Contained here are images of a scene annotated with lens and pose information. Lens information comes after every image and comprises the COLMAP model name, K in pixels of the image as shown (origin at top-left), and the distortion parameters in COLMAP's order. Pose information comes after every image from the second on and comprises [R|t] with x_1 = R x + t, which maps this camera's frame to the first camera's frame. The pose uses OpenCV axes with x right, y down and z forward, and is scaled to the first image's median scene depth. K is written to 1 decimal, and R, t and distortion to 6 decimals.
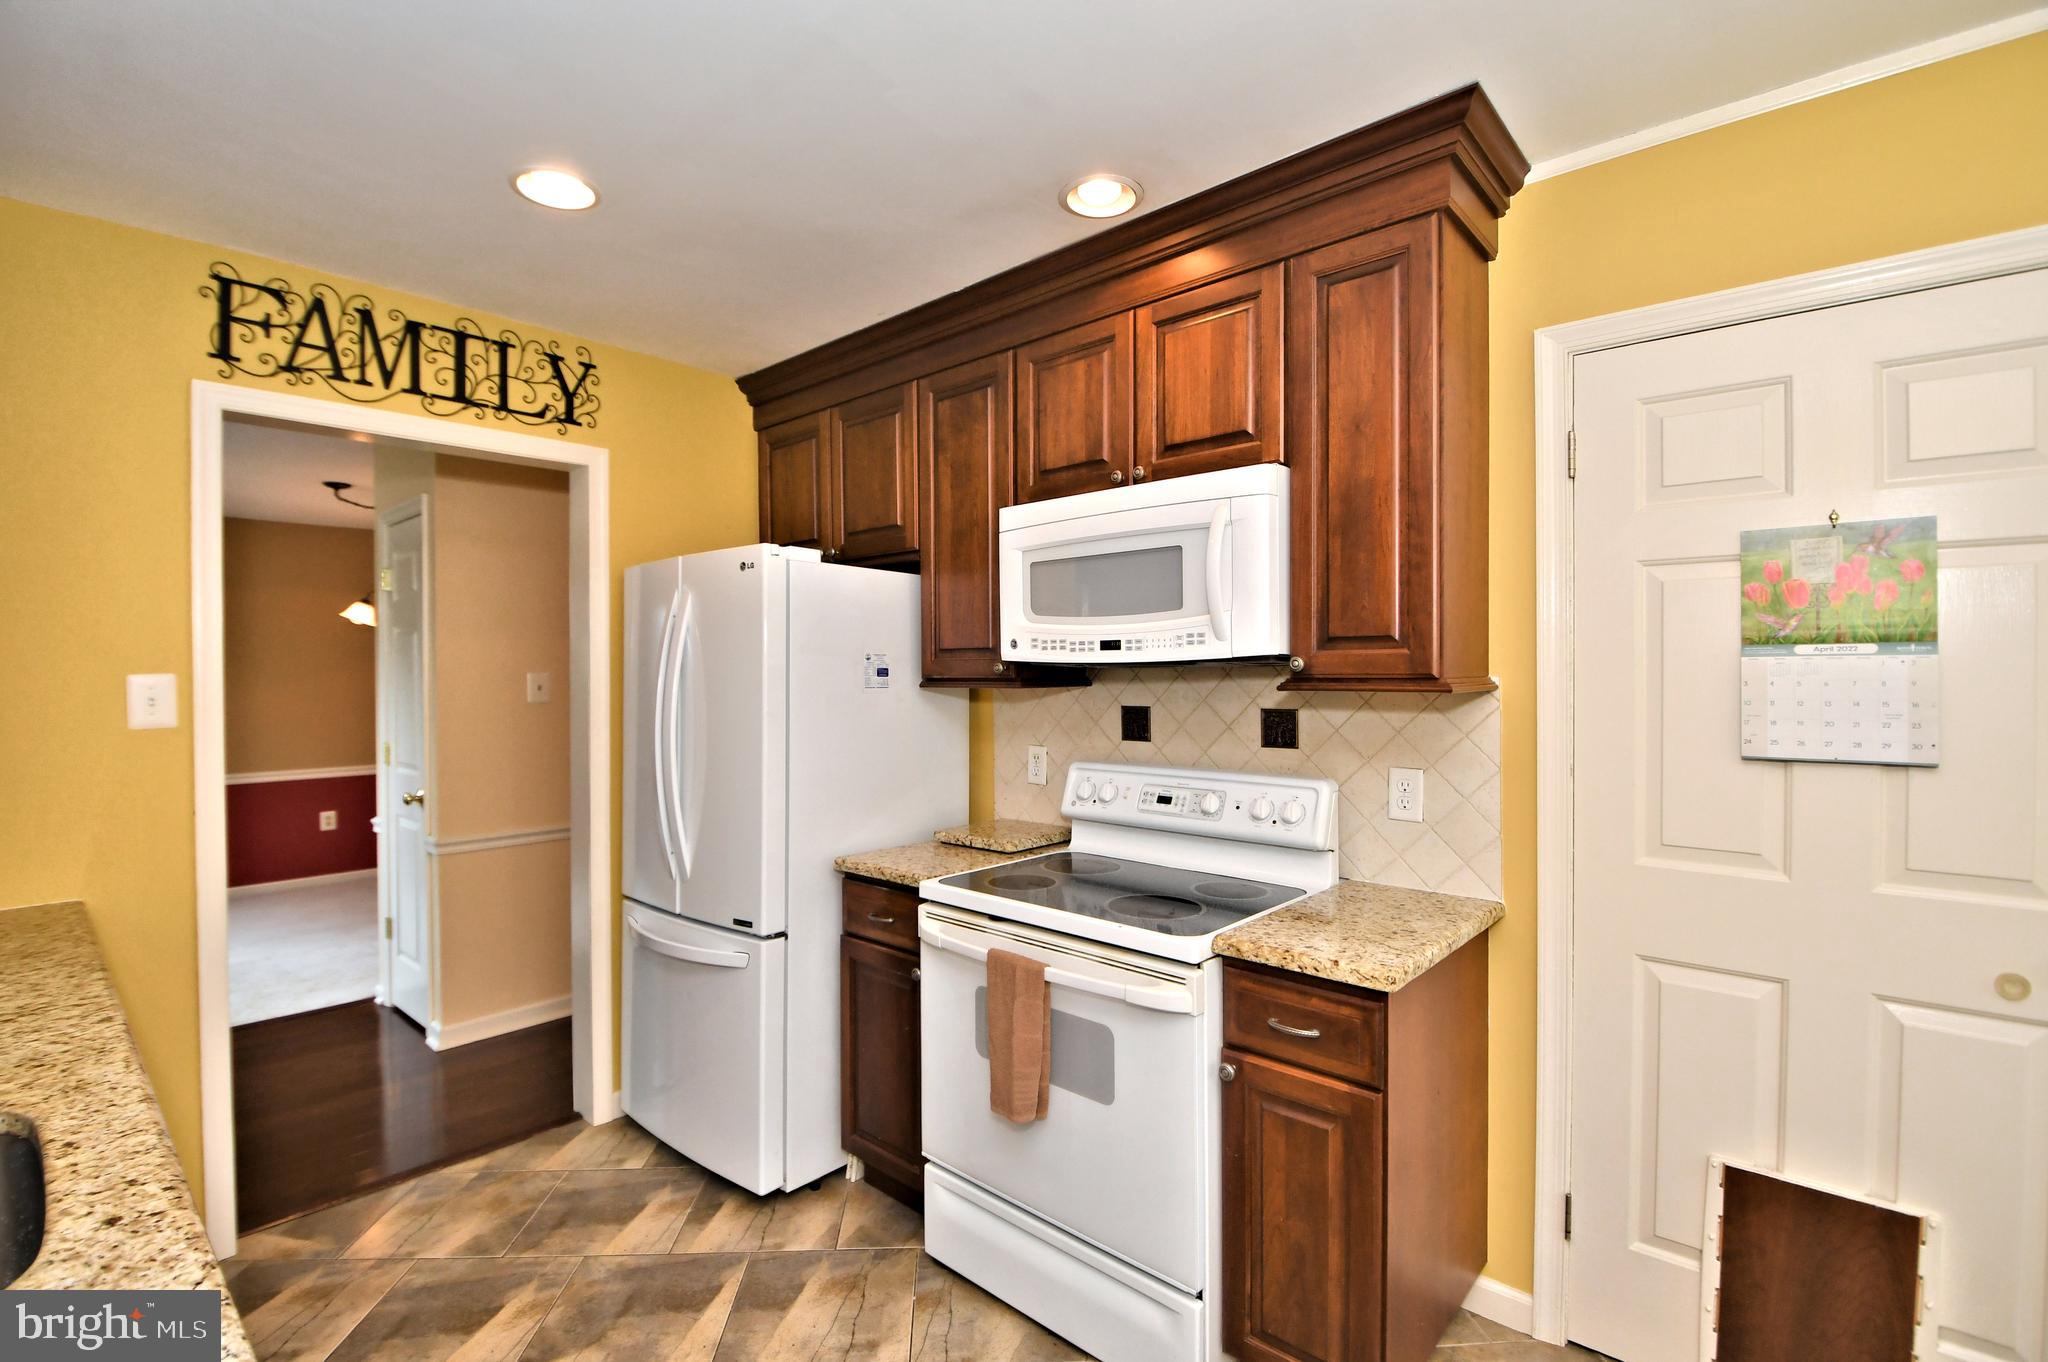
lens RADIAL K [[906.3, 0, 989.4], [0, 906.3, 694.4], [0, 0, 1]] dist [0.016962, -0.014515]
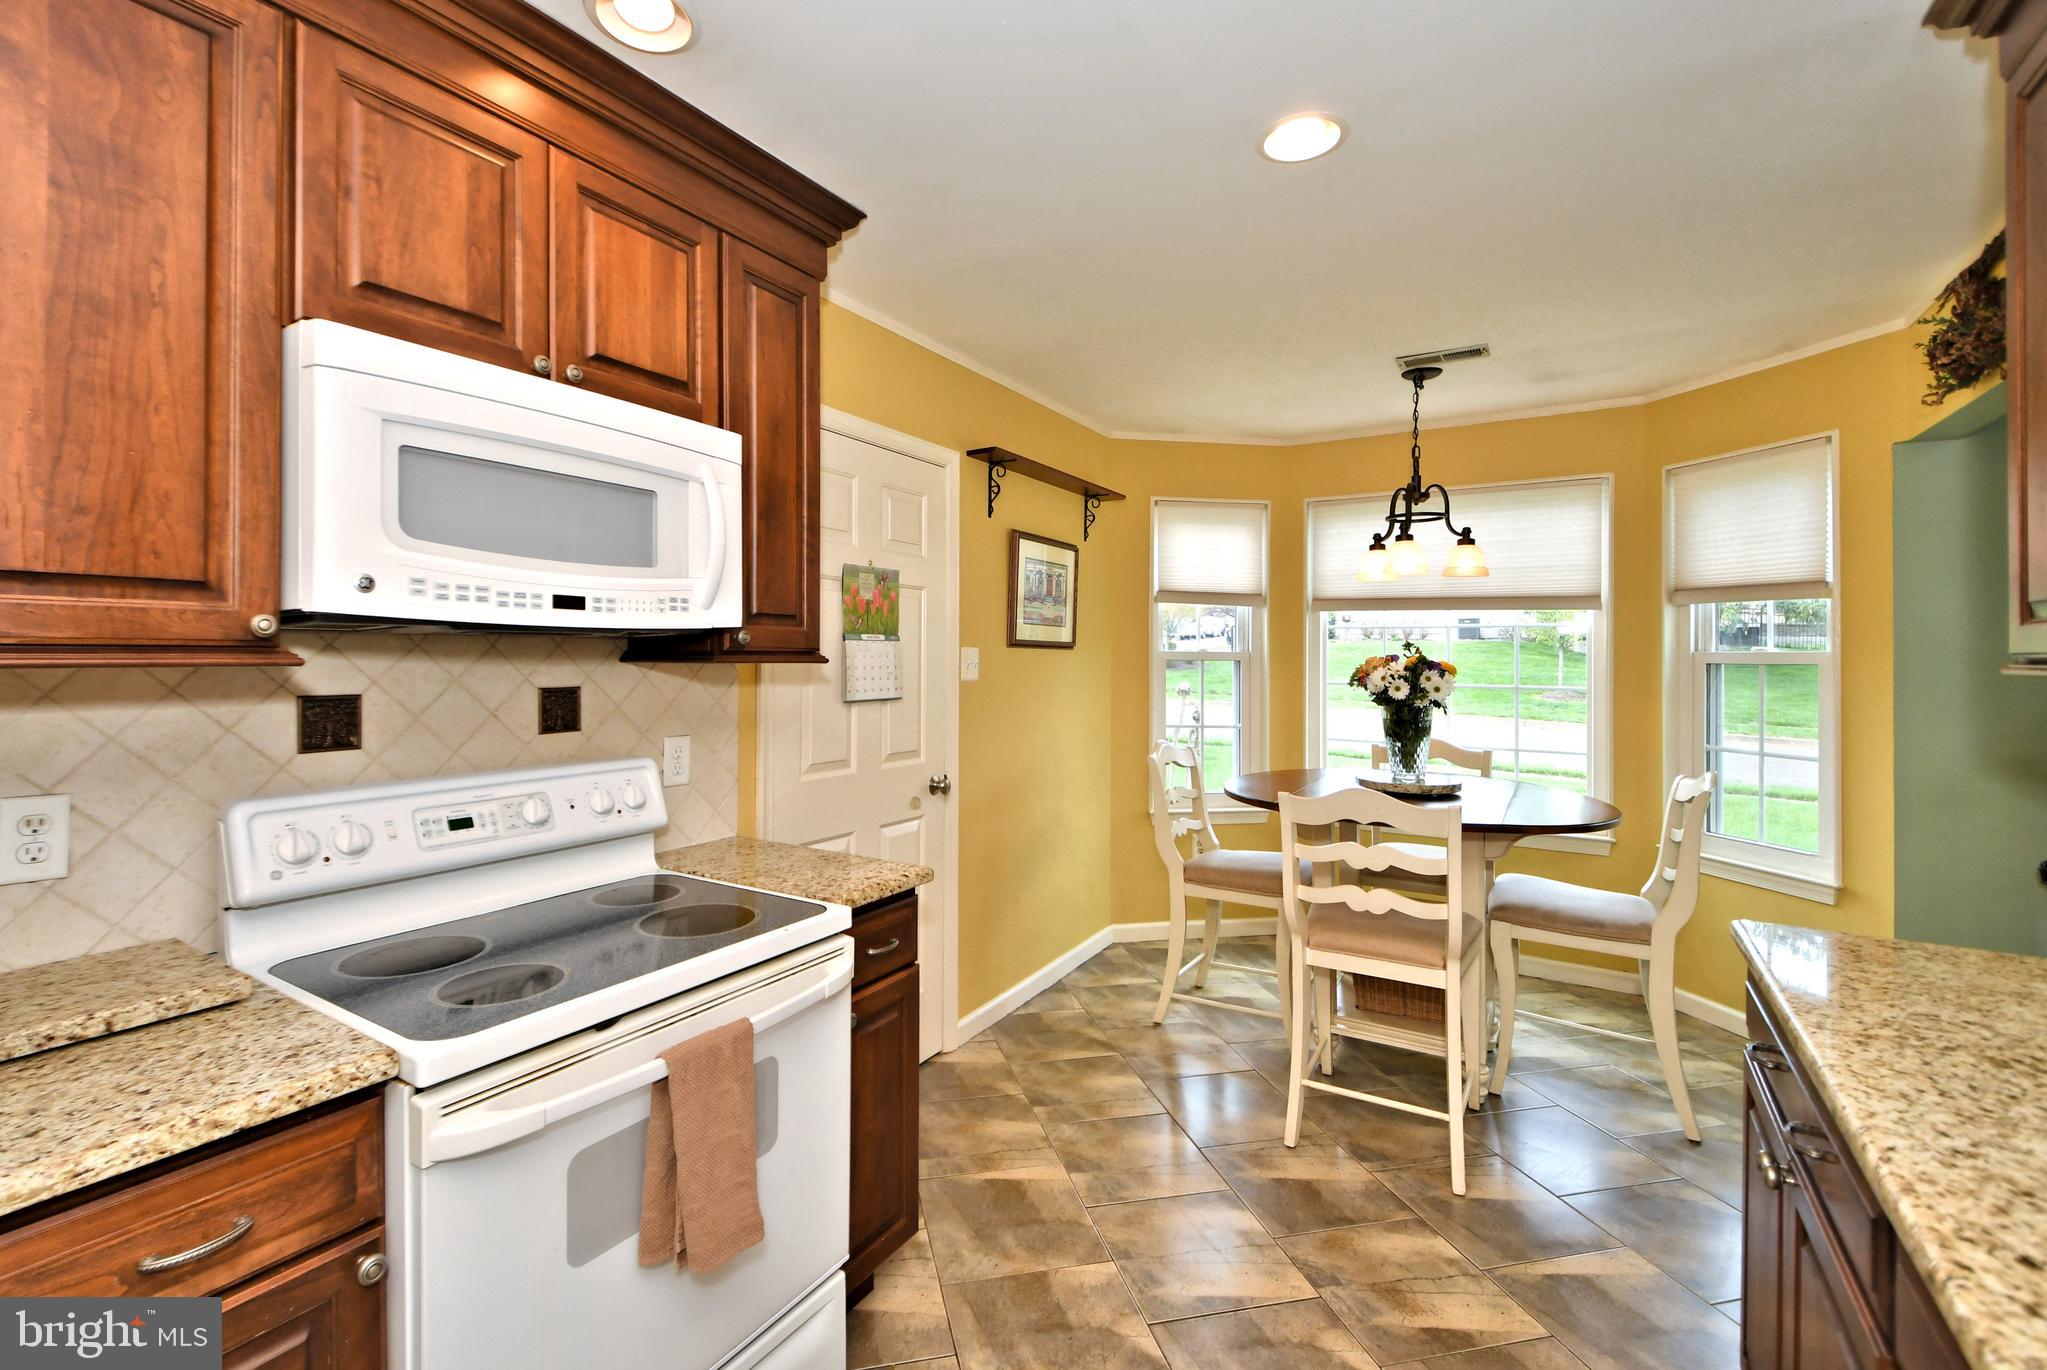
lens RADIAL K [[911.9, 0, 965.5], [0, 911.9, 649.6], [0, 0, 1]] dist [0.019185, -0.011047]
pose [[-0.156718, 0.015821, 0.987517, -0.618305], [0.025751, 0.999597, -0.011928, 0.000272], [-0.987308, 0.023560, -0.157062, 0.791077]]
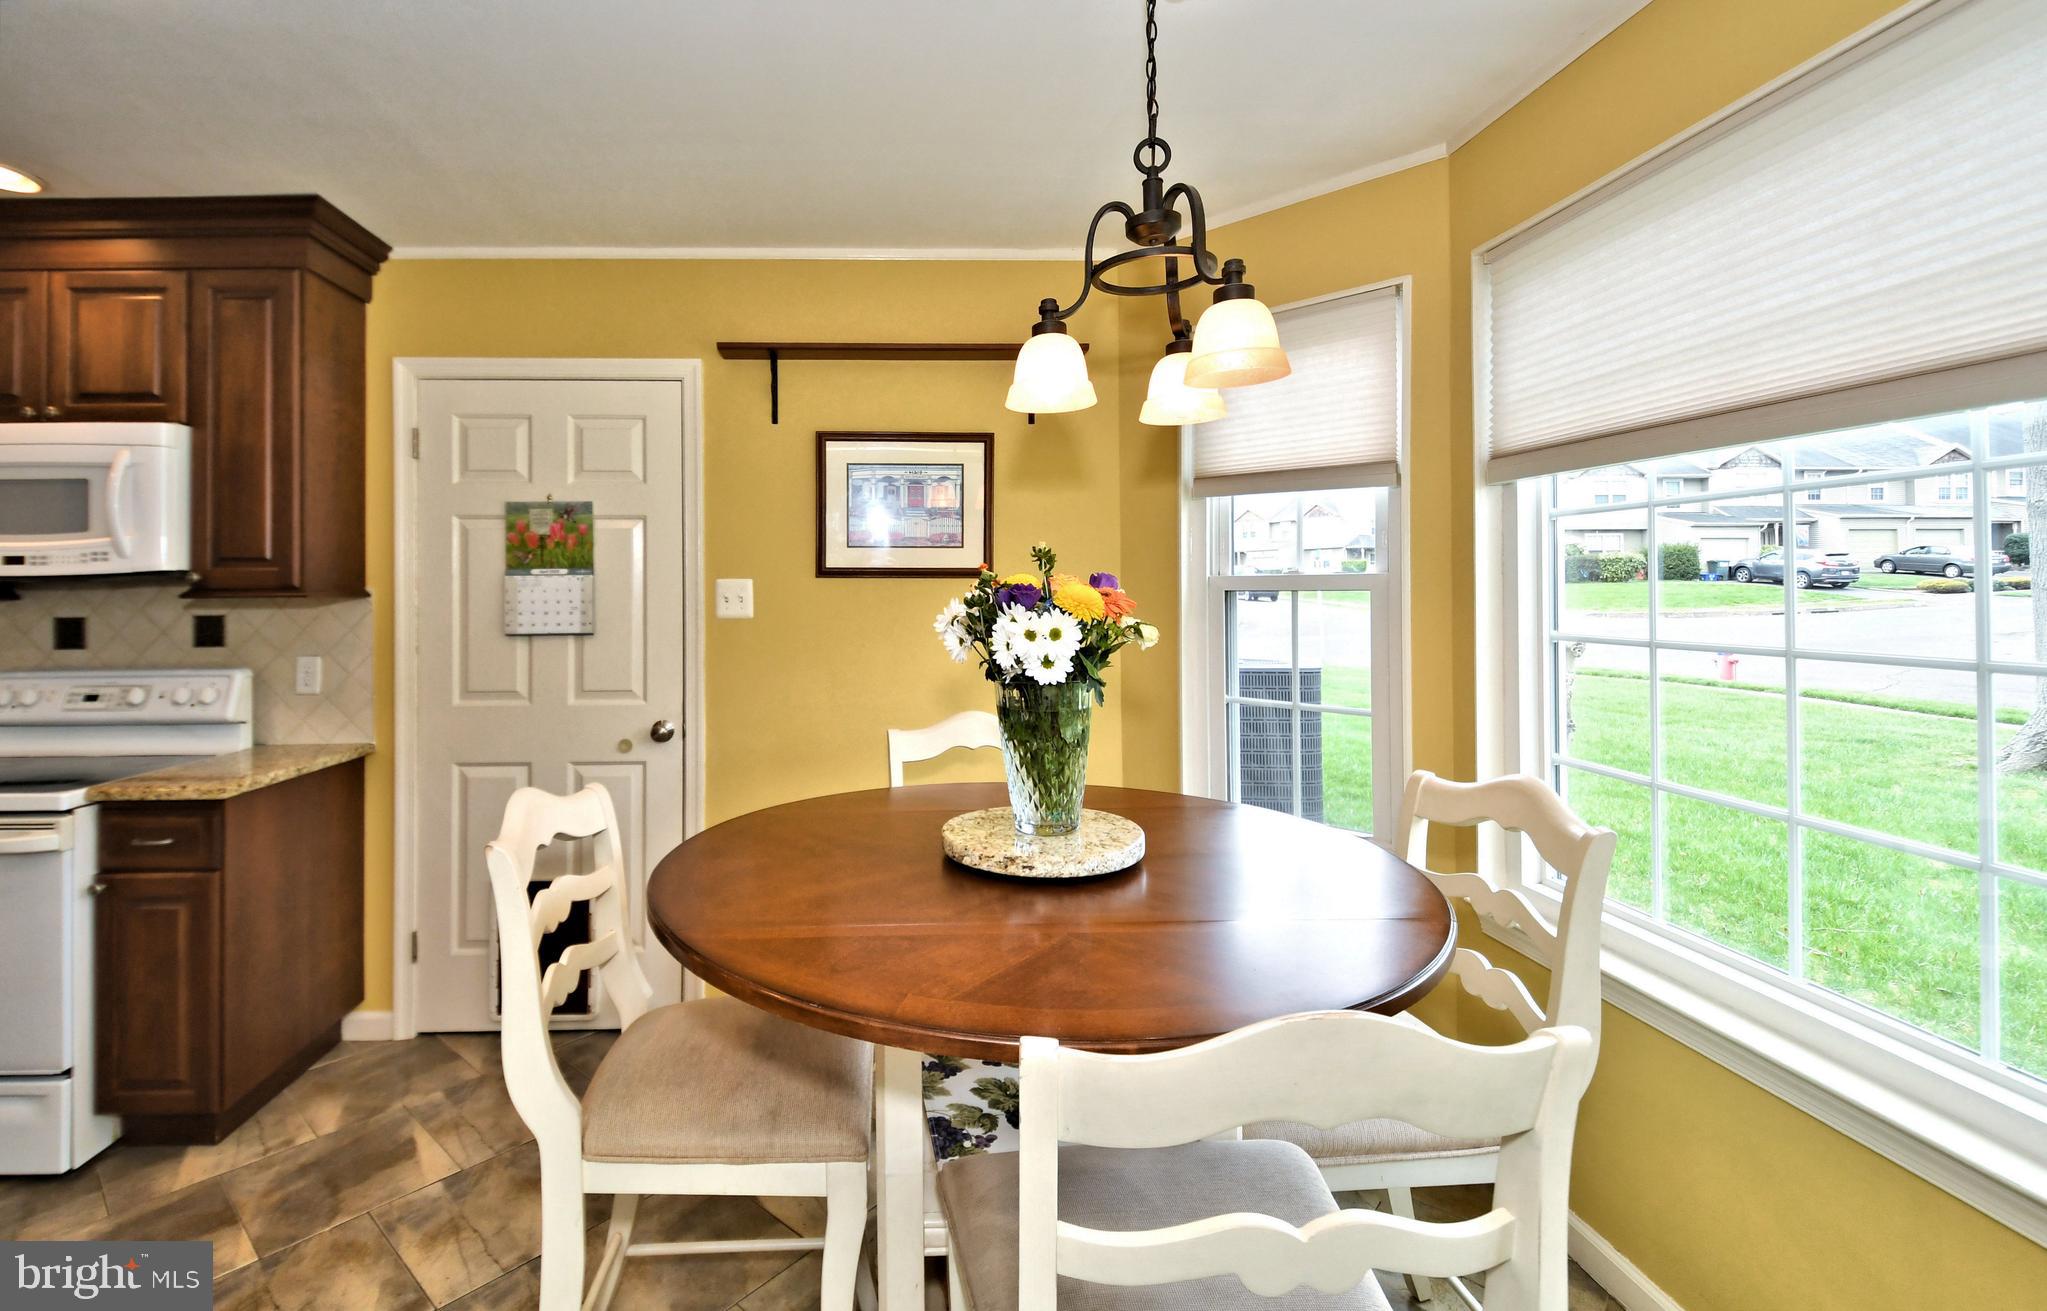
lens RADIAL K [[921.9, 0, 919.6], [0, 921.9, 584.2], [0, 0, 1]] dist [0.009673, -0.006654]
pose [[0.722885, 0.009943, 0.690897, 0.149826], [0.021009, 0.999118, -0.036360, 0.040577], [-0.690649, 0.040799, 0.722038, -0.592454]]
